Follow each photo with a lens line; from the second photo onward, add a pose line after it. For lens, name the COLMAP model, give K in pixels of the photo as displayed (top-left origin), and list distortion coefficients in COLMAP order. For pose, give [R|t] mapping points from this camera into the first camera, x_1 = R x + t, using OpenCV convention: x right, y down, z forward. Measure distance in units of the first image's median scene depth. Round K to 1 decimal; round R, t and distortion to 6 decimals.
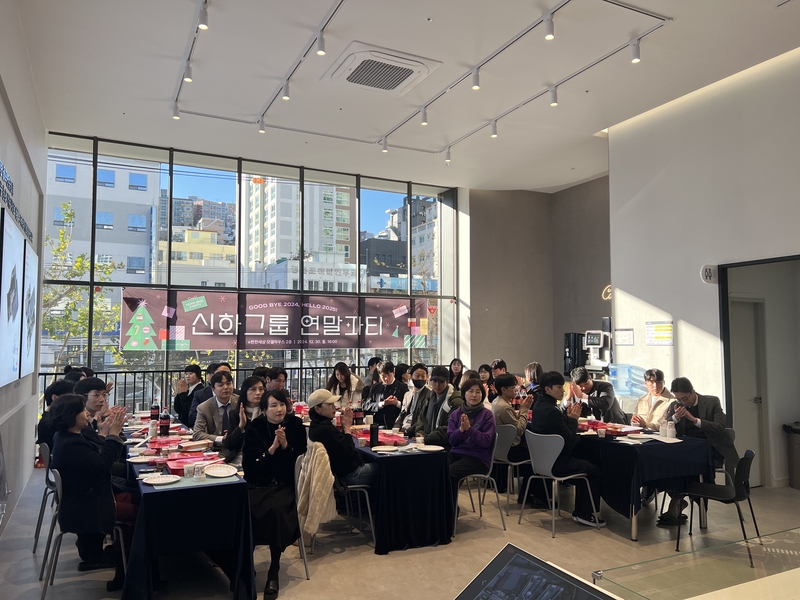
lens RADIAL K [[599.9, 0, 399.3], [0, 599.9, 299.5], [0, 0, 1]] dist [-0.001006, -0.002660]
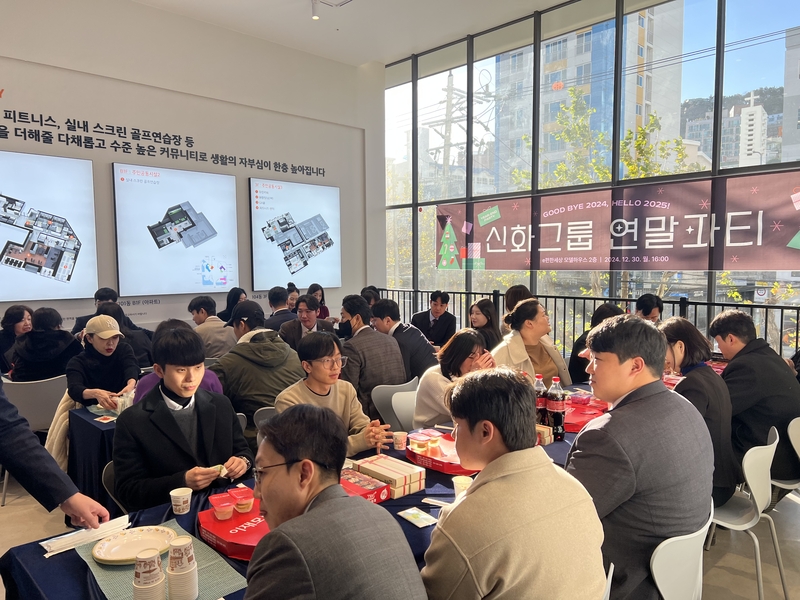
lens RADIAL K [[599.9, 0, 399.9], [0, 599.9, 303.9], [0, 0, 1]] dist [-0.001006, -0.002660]
pose [[0.284690, 0.065020, -0.956412, 0.419298], [0.075761, 0.993050, 0.090062, 0.042436], [0.955621, -0.098098, 0.277785, 0.596715]]
